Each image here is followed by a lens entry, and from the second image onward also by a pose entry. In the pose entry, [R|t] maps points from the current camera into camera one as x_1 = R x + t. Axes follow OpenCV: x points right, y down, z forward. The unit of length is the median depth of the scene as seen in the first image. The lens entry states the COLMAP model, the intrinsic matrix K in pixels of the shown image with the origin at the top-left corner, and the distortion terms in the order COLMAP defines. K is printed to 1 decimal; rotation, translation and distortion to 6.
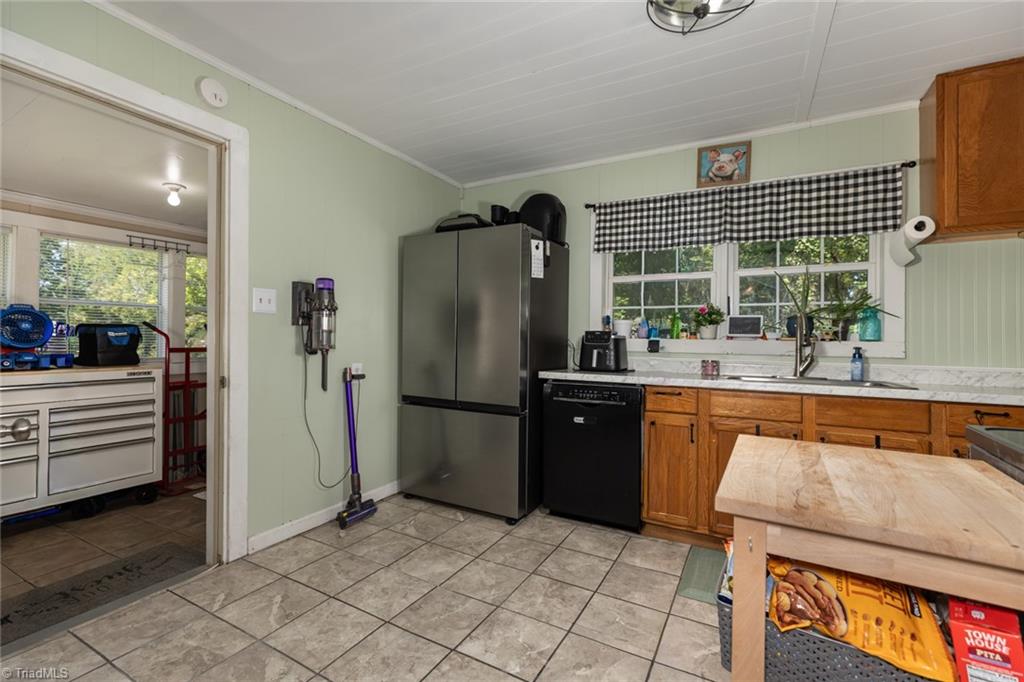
lens RADIAL K [[448.3, 0, 513.2], [0, 448.3, 338.6], [0, 0, 1]] dist [0.003290, -0.000344]
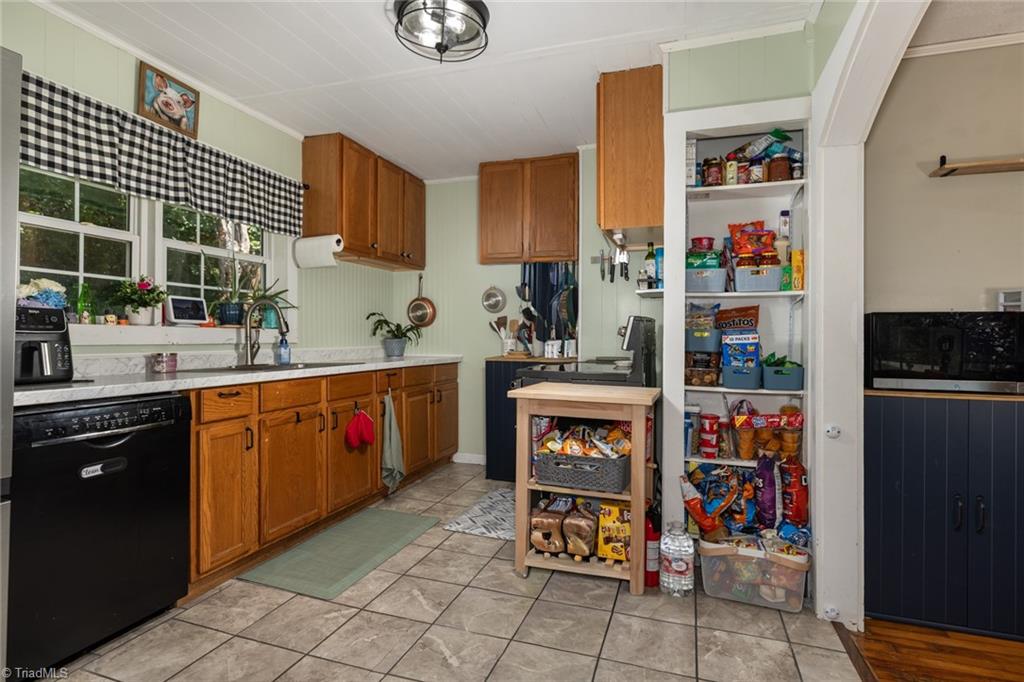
lens RADIAL K [[521.5, 0, 505.3], [0, 521.5, 336.8], [0, 0, 1]] dist [-0.003435, 0.001053]
pose [[-0.160562, -0.010338, 0.986972, -0.604691], [-0.005311, 0.999940, 0.009610, 0.010101], [-0.987011, -0.003699, -0.160607, 0.659223]]
